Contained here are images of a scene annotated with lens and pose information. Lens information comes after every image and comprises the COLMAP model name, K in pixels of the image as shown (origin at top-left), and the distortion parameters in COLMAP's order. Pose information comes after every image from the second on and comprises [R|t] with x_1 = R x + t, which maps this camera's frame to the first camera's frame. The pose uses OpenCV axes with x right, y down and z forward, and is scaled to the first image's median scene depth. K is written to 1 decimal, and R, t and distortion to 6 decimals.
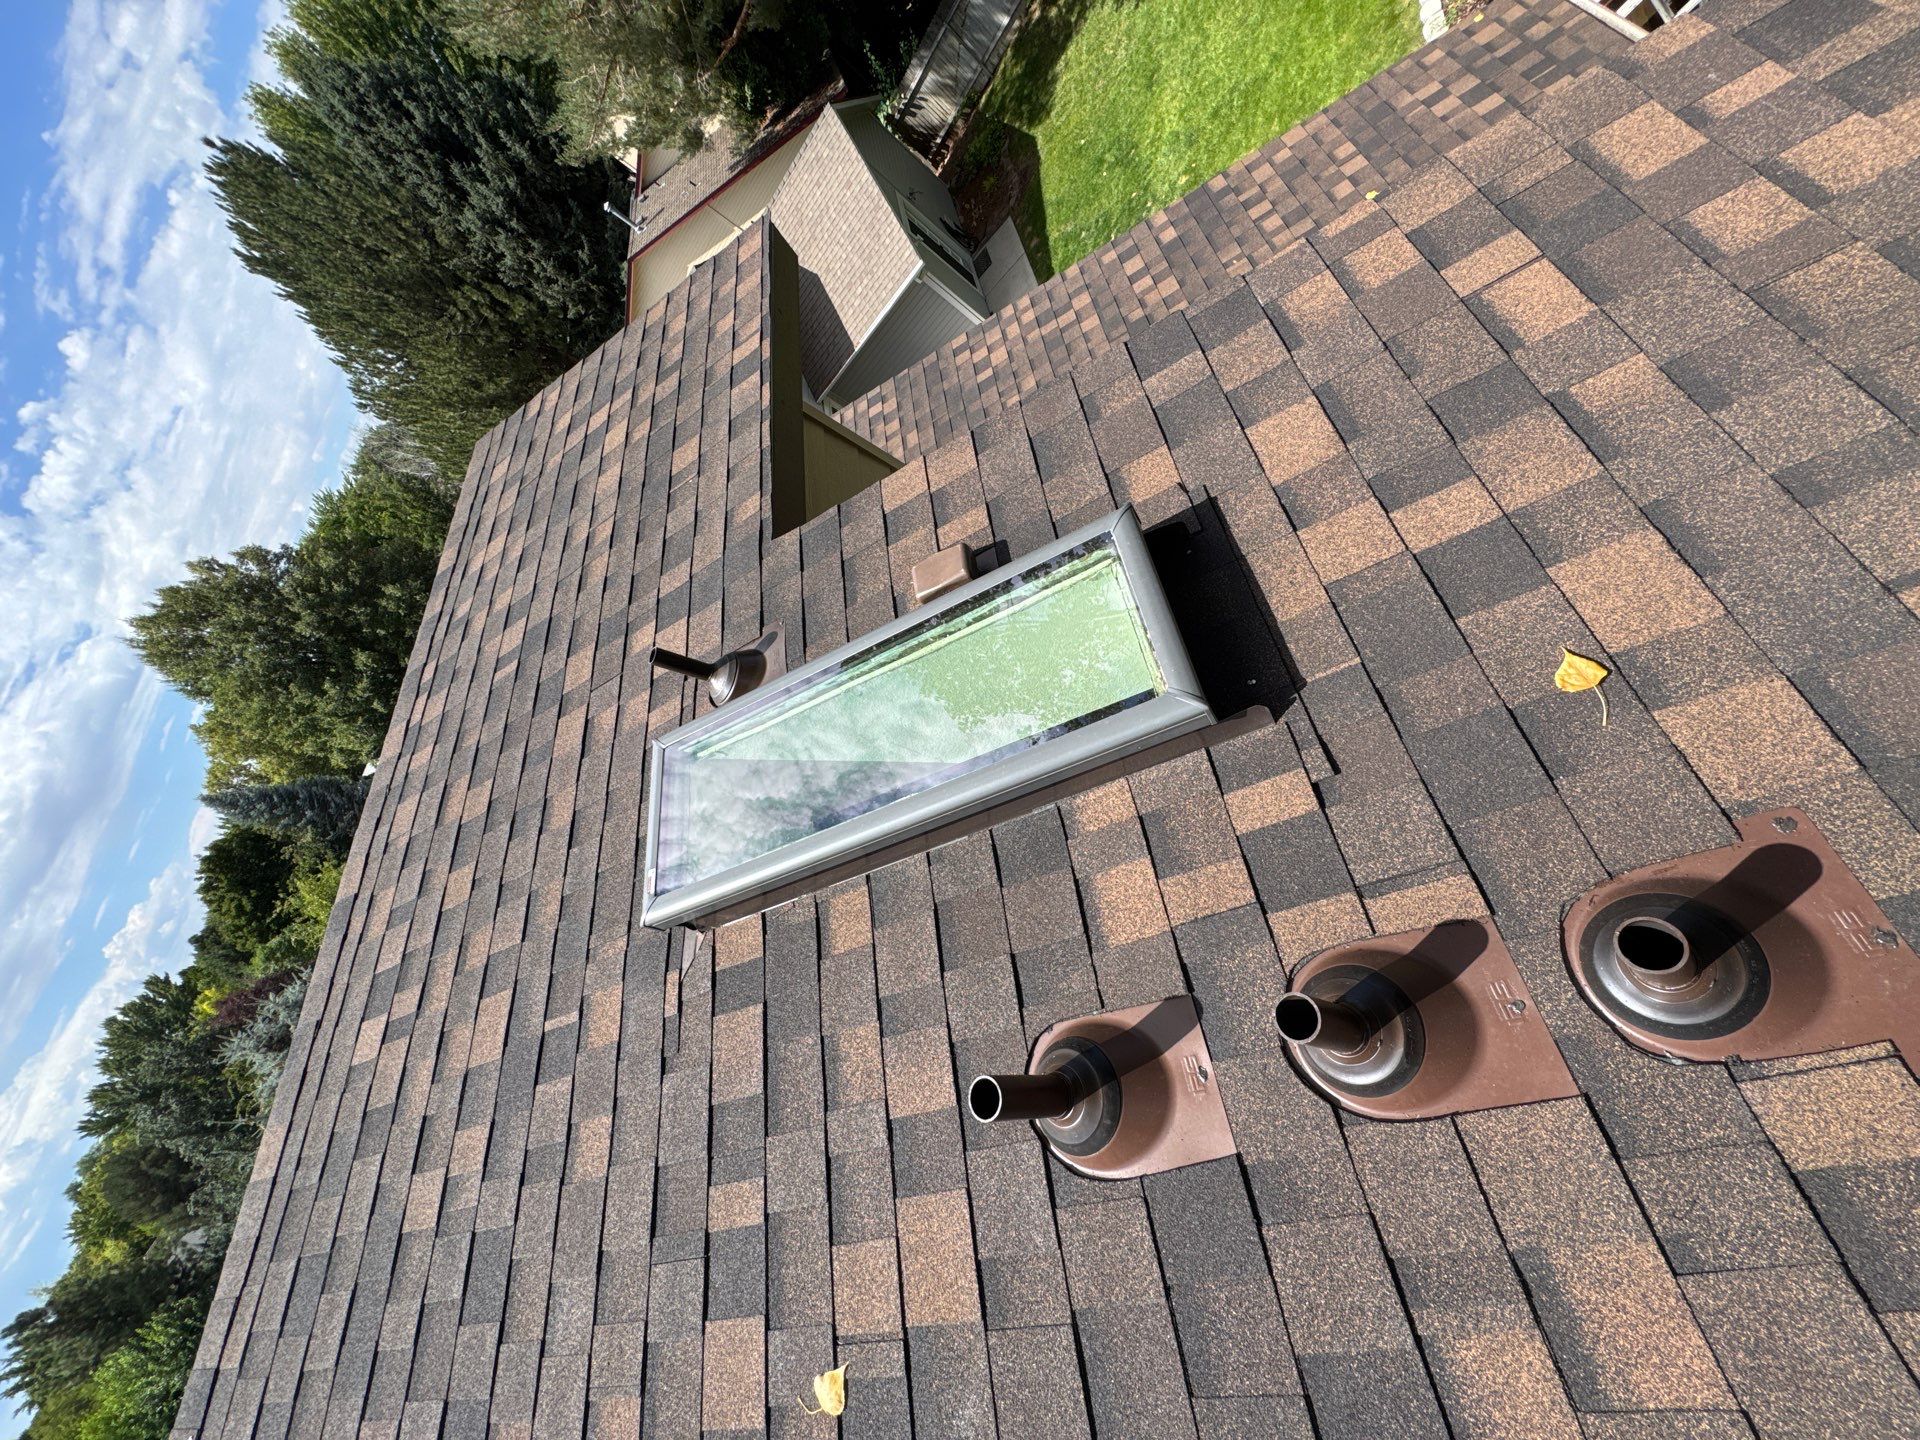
lens RADIAL K [[769.3, 0, 960.0], [0, 769.3, 720.0], [0, 0, 1]] dist [-0.000519, 0.000310]
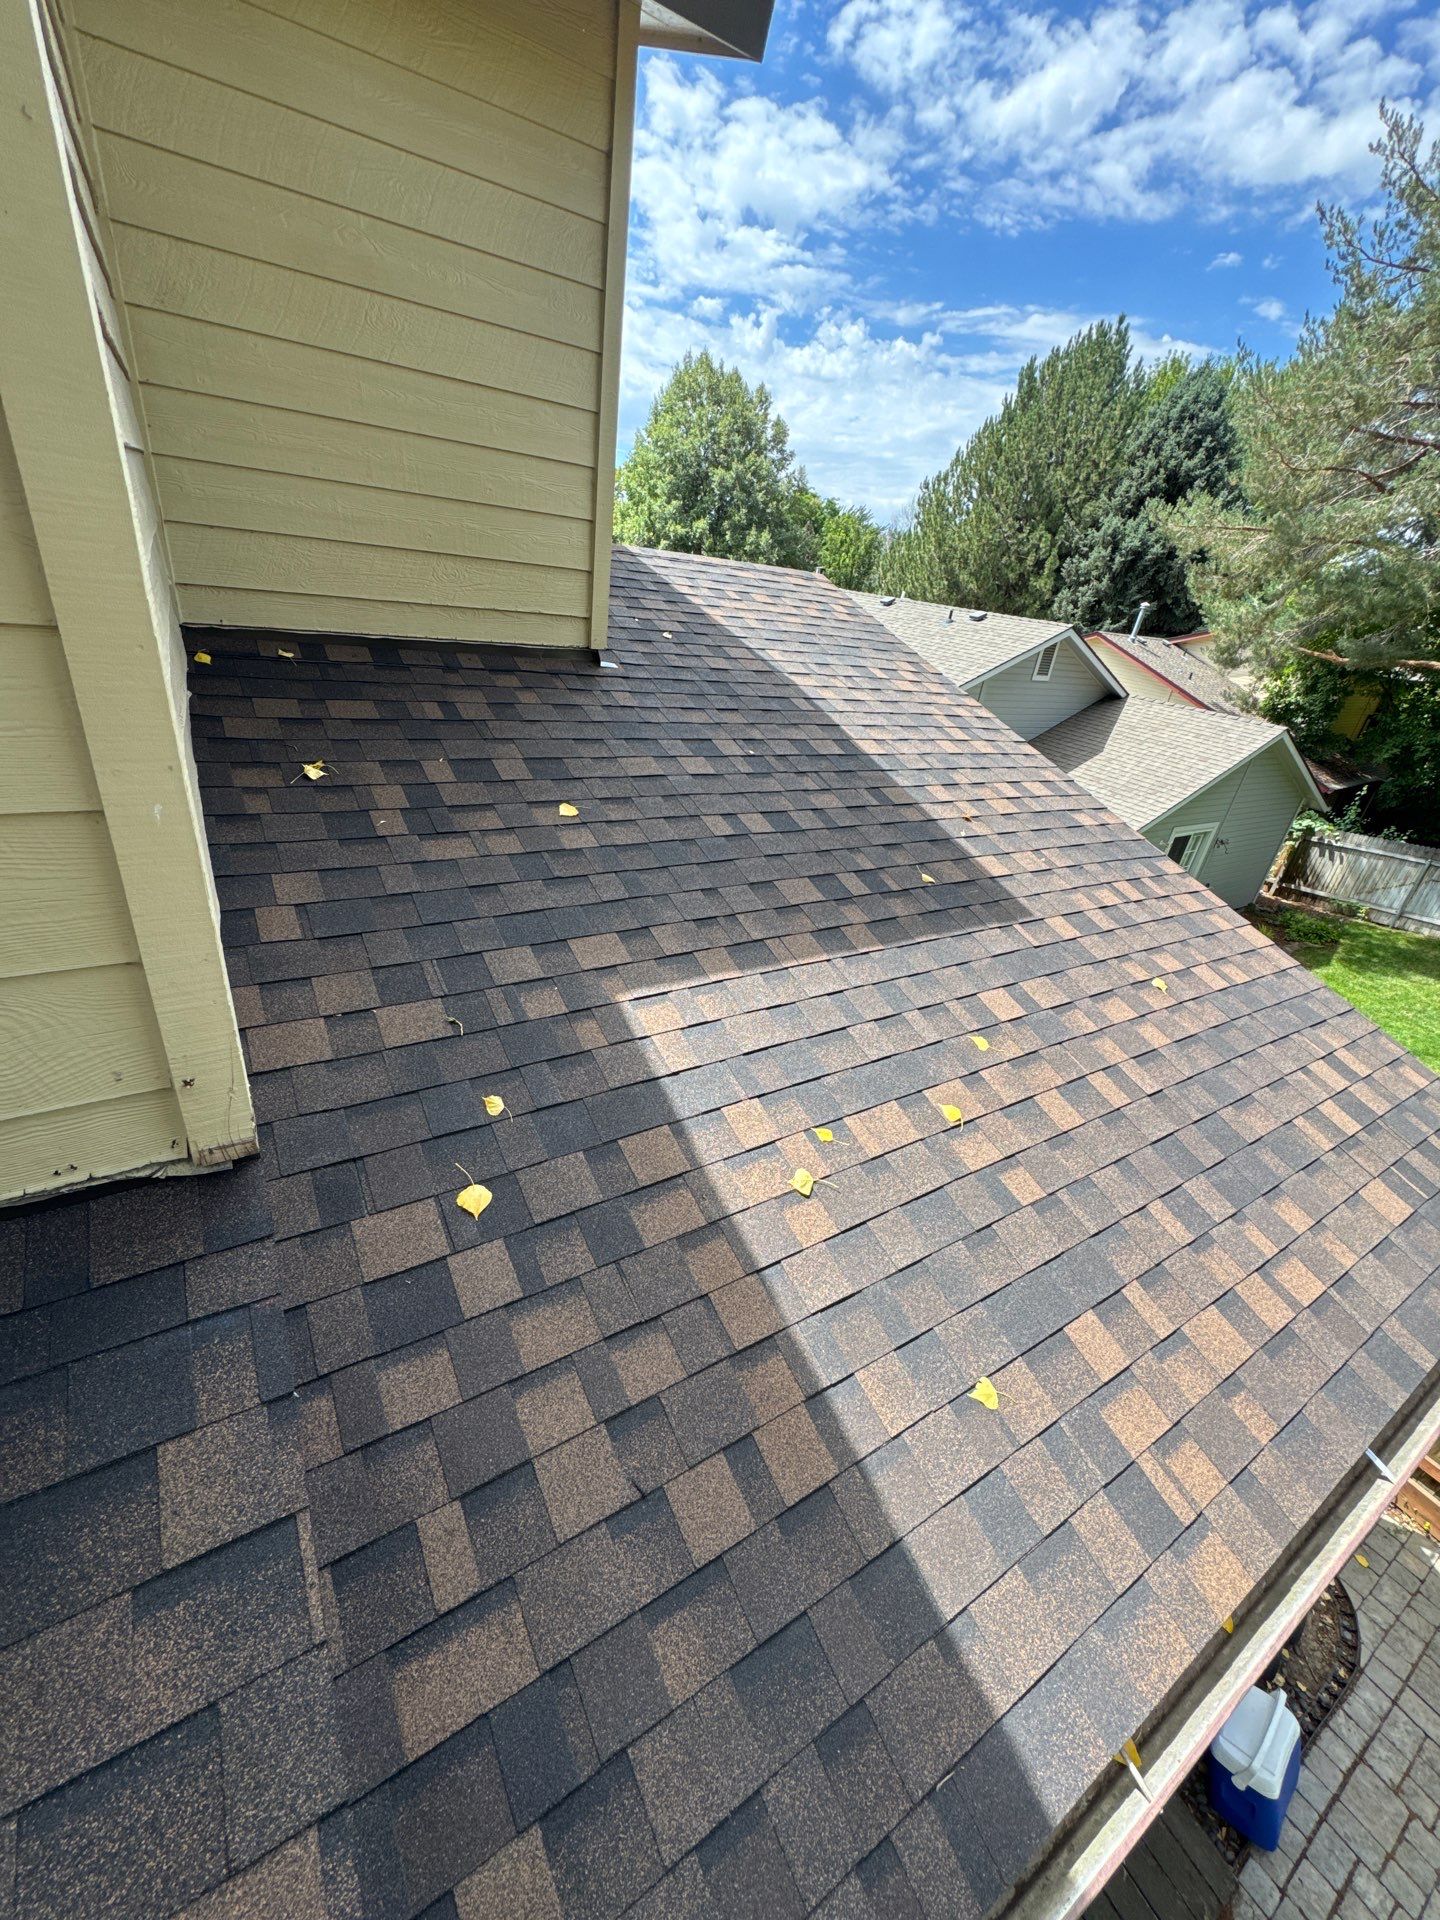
lens RADIAL K [[773.5, 0, 748.5], [0, 773.5, 964.9], [0, 0, 1]] dist [0.014030, 0.000354]
pose [[0.155578, 0.962653, -0.221572, 0.108449], [-0.986940, 0.160963, 0.006344, -0.057717], [0.041772, 0.217691, 0.975123, 0.053993]]
